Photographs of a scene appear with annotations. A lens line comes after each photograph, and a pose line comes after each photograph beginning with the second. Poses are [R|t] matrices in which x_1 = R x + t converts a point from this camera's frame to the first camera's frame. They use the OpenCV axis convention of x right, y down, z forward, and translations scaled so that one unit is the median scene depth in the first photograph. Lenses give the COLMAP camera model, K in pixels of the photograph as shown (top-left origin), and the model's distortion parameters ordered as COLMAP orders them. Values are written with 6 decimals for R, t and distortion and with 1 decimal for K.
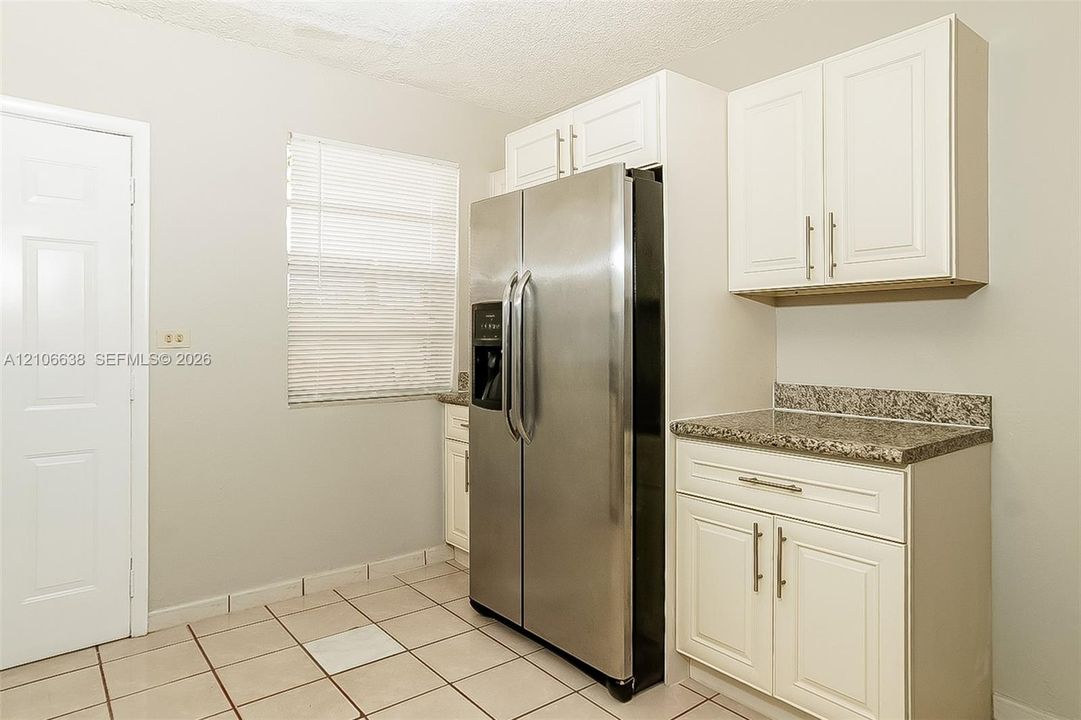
lens RADIAL K [[639.8, 0, 540.6], [0, 639.8, 347.2], [0, 0, 1]] dist [-0.023522, 0.001193]
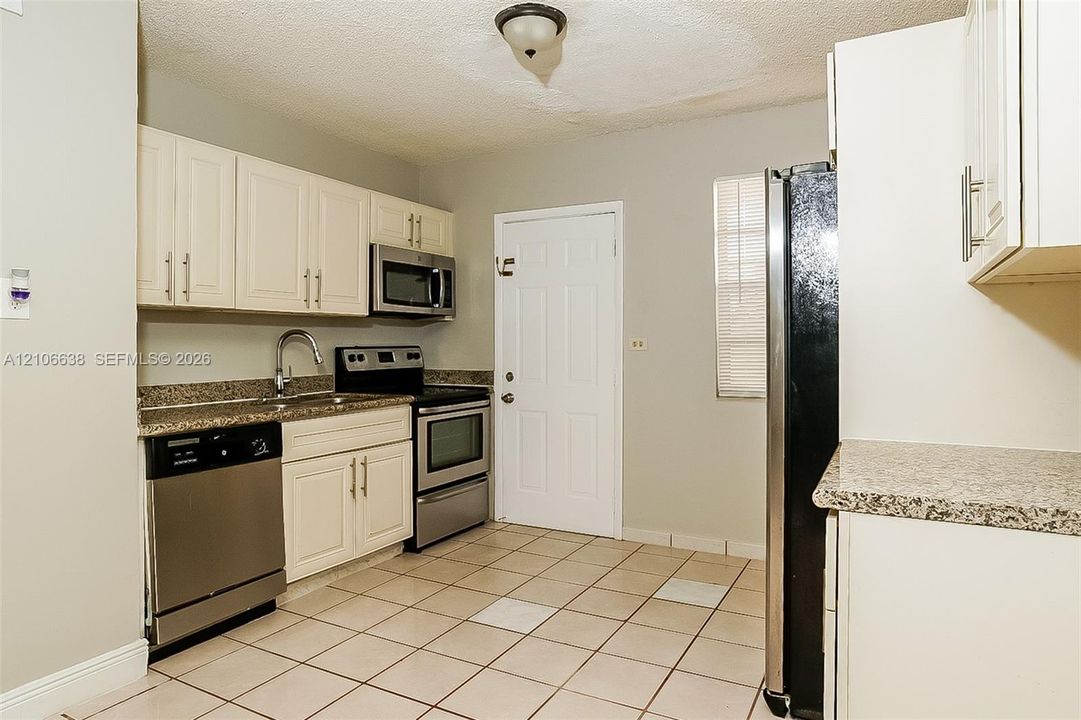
lens RADIAL K [[659.4, 0, 539.2], [0, 659.4, 345.3], [0, 0, 1]] dist [-0.051689, 0.000355]
pose [[0.382746, 0.002629, -0.923850, 0.836901], [-0.007840, 0.999969, -0.000402, -0.009611], [0.923821, 0.007397, 0.382754, 0.247649]]
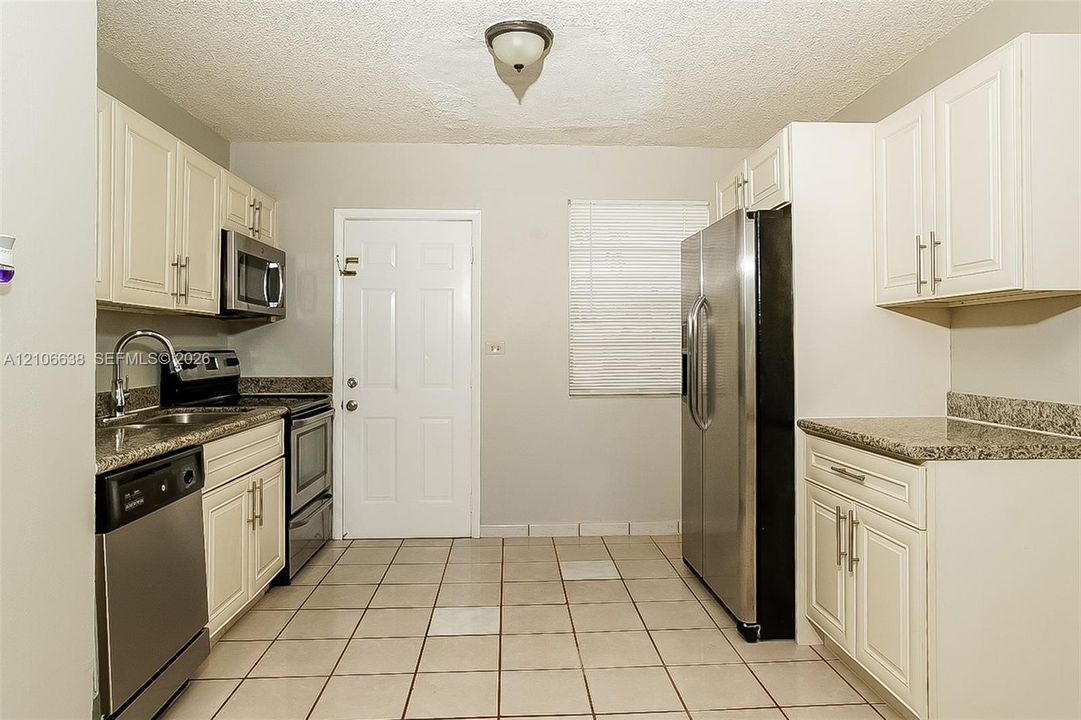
lens RADIAL K [[659.6, 0, 544.8], [0, 659.6, 339.2], [0, 0, 1]] dist [-0.034559, 0.001715]
pose [[0.812208, -0.007259, -0.583323, 0.510027], [-0.004735, 0.999808, -0.019035, -0.005791], [0.583349, 0.018222, 0.812017, -0.254521]]
